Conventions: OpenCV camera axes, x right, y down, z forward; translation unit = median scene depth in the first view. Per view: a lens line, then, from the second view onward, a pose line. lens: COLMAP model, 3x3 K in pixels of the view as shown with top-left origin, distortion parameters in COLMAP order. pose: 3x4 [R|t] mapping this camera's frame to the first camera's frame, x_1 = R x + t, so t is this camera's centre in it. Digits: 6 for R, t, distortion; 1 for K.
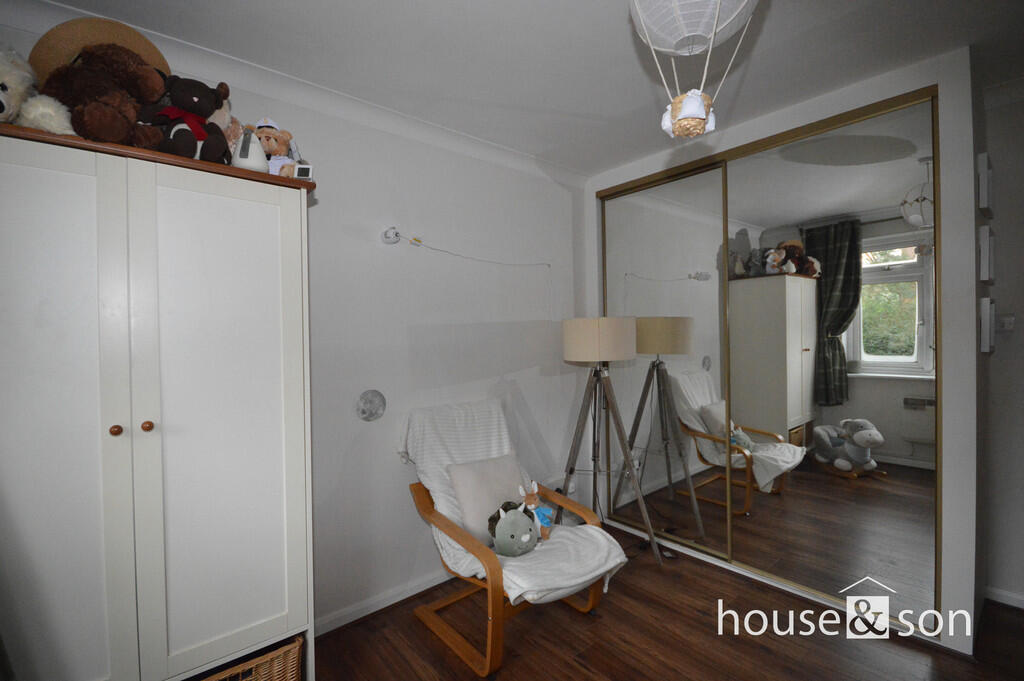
lens RADIAL K [[458.3, 0, 512.4], [0, 458.3, 338.9], [0, 0, 1]] dist [-0.003295, 0.000263]
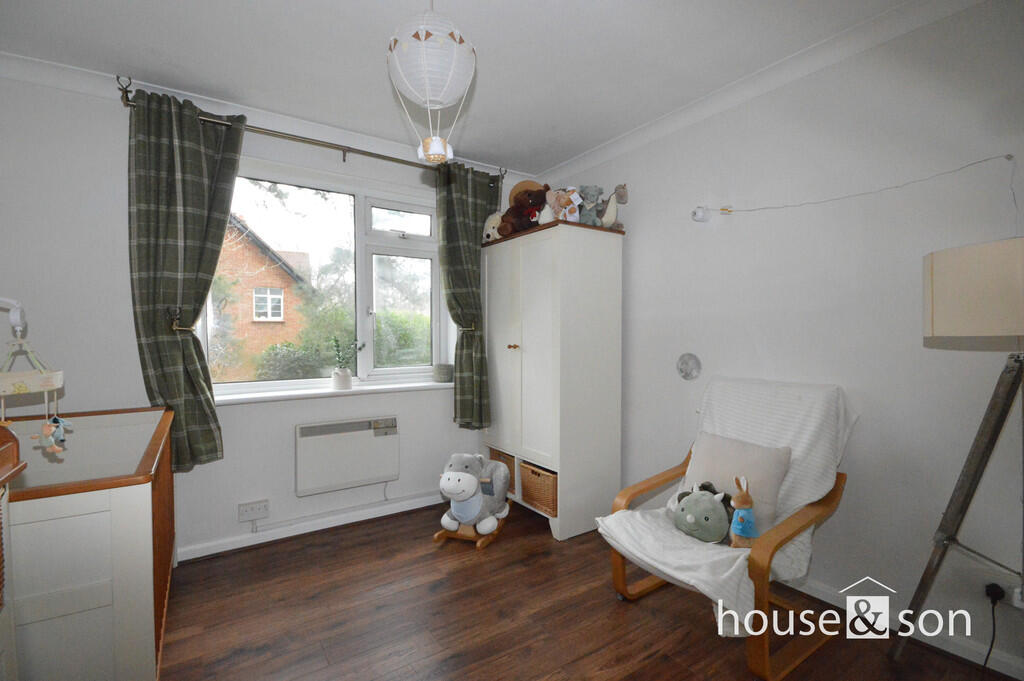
lens RADIAL K [[458.3, 0, 512.4], [0, 458.3, 338.9], [0, 0, 1]] dist [-0.003295, 0.000263]
pose [[-0.105045, 0.023607, -0.994187, 0.908581], [-0.005980, 0.999685, 0.024369, 0.049922], [0.994450, 0.008506, -0.104871, 0.685810]]
